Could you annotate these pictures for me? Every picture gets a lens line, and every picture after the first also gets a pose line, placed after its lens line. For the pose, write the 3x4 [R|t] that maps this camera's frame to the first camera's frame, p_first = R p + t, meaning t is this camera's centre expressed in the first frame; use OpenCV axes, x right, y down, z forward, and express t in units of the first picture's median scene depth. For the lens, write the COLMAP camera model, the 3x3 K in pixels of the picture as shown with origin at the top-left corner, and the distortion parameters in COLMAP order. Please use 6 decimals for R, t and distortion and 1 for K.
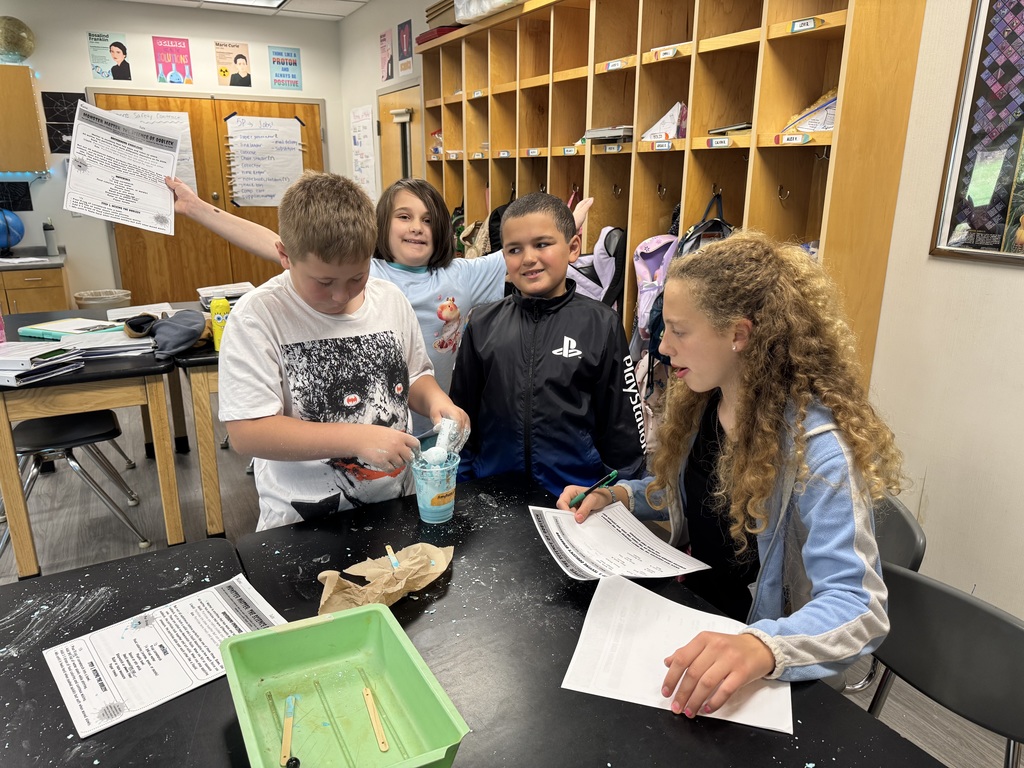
lens RADIAL K [[725.5, 0, 508.6], [0, 725.5, 387.7], [0, 0, 1]] dist [-0.010891, 0.000085]
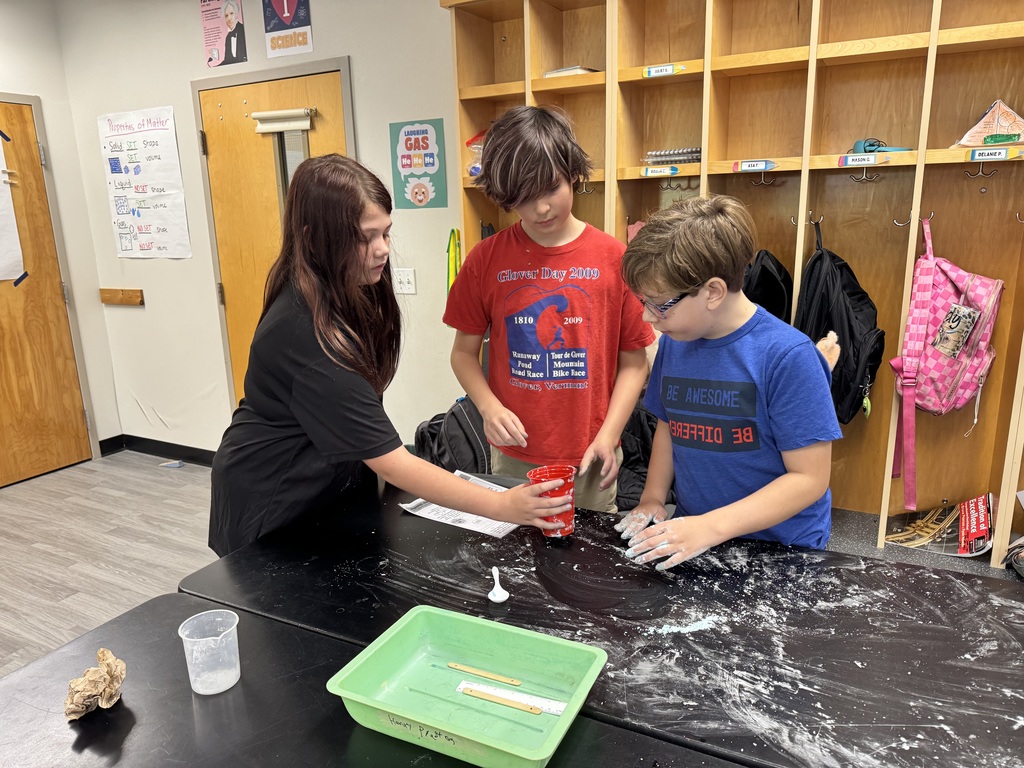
lens RADIAL K [[716.6, 0, 500.7], [0, 716.6, 381.5], [0, 0, 1]] dist [0.012387, -0.023682]
pose [[0.827858, -0.160017, 0.537630, -0.432504], [0.190622, 0.981663, -0.001348, -0.146398], [-0.527556, 0.103600, 0.843180, 0.494164]]
